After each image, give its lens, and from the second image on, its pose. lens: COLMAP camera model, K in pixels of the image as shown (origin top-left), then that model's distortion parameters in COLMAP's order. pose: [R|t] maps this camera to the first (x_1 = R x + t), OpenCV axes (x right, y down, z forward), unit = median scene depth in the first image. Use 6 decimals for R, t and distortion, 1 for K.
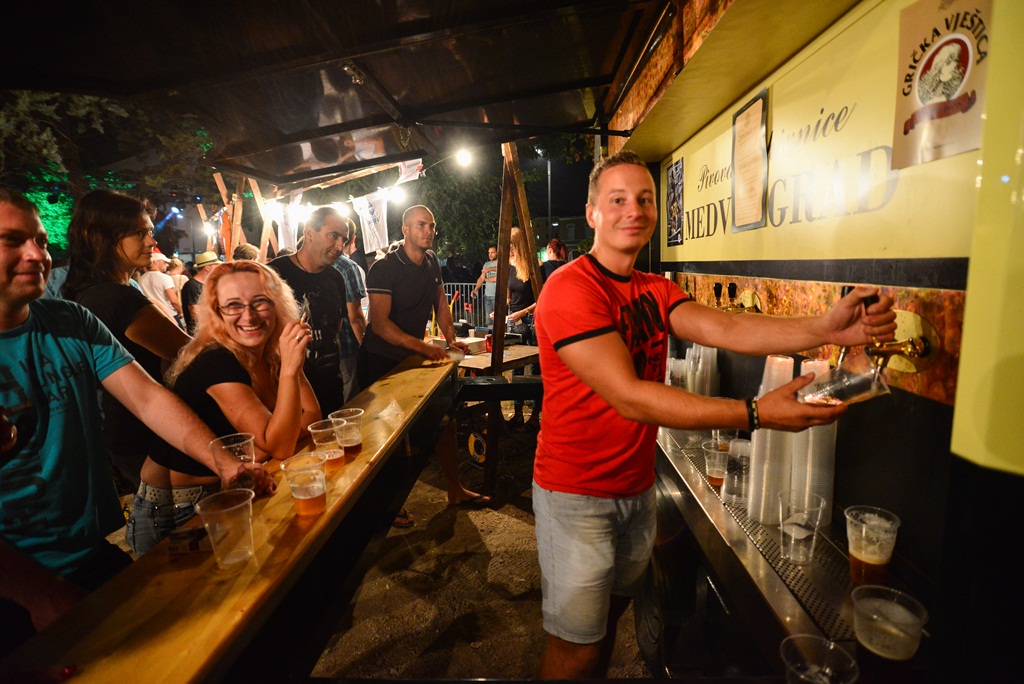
lens RADIAL K [[504.4, 0, 516.3], [0, 504.4, 341.6], [0, 0, 1]] dist [-0.053576, 0.020989]
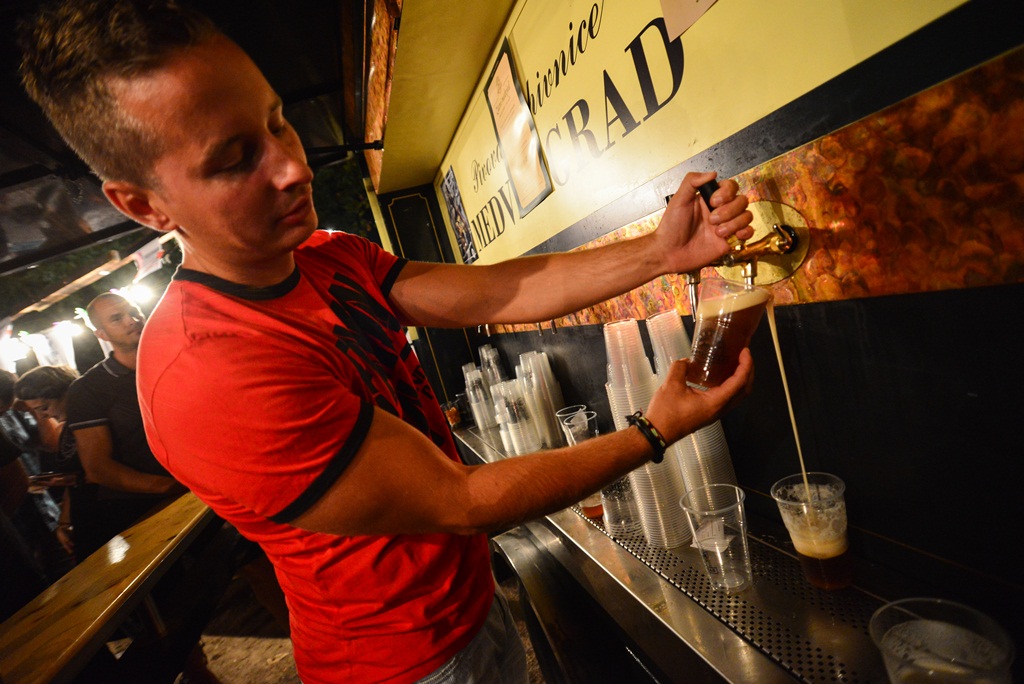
lens RADIAL K [[504.4, 0, 516.3], [0, 504.4, 341.6], [0, 0, 1]] dist [-0.053576, 0.020989]
pose [[0.911569, -0.254115, 0.323215, 0.121237], [0.293416, 0.952760, -0.078454, 0.064815], [-0.288010, 0.166353, 0.943068, 0.296071]]
